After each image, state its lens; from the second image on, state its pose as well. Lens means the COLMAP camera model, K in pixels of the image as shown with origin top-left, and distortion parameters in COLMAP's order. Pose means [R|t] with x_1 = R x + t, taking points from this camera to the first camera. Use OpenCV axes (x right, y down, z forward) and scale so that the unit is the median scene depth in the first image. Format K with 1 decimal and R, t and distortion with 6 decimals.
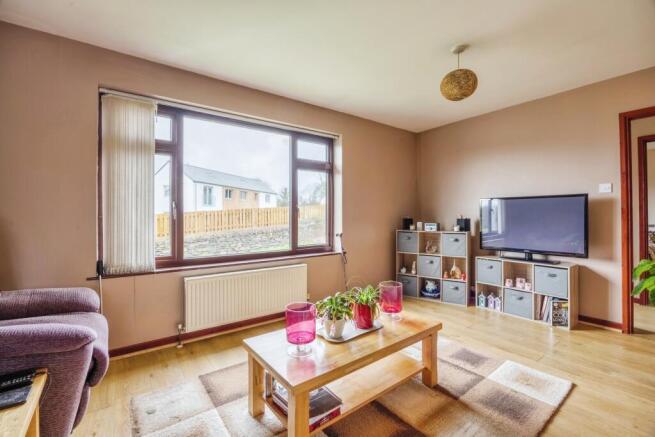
lens RADIAL K [[281.8, 0, 327.6], [0, 281.8, 210.1], [0, 0, 1]] dist [-0.019056, 0.002883]
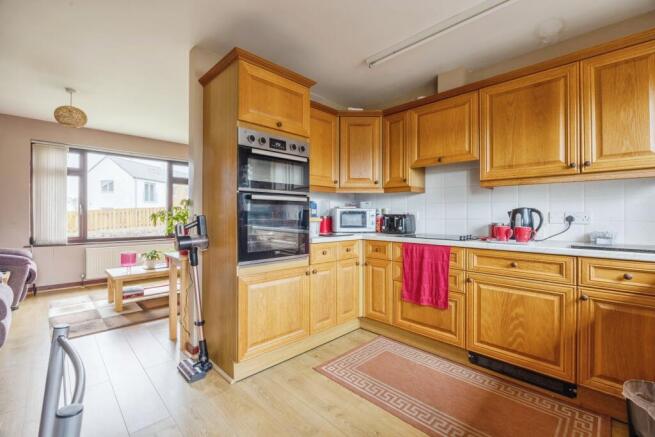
lens RADIAL K [[281.8, 0, 321.9], [0, 281.8, 215.2], [0, 0, 1]] dist [-0.019056, 0.002883]
pose [[0.991388, 0.014604, 0.130142, 0.694856], [-0.017658, 0.999594, 0.022347, -0.028544], [-0.129763, -0.024453, 0.991243, -0.874564]]
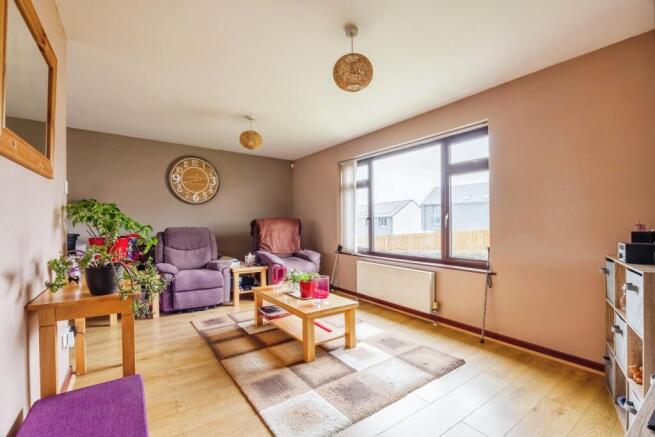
lens RADIAL K [[281.8, 0, 322.7], [0, 281.8, 223.6], [0, 0, 1]] dist [-0.019056, 0.002883]
pose [[-0.019129, -0.001380, -0.999816, 1.150823], [0.015783, 0.999874, -0.001682, 0.017278], [0.999692, -0.015812, -0.019105, 0.788390]]
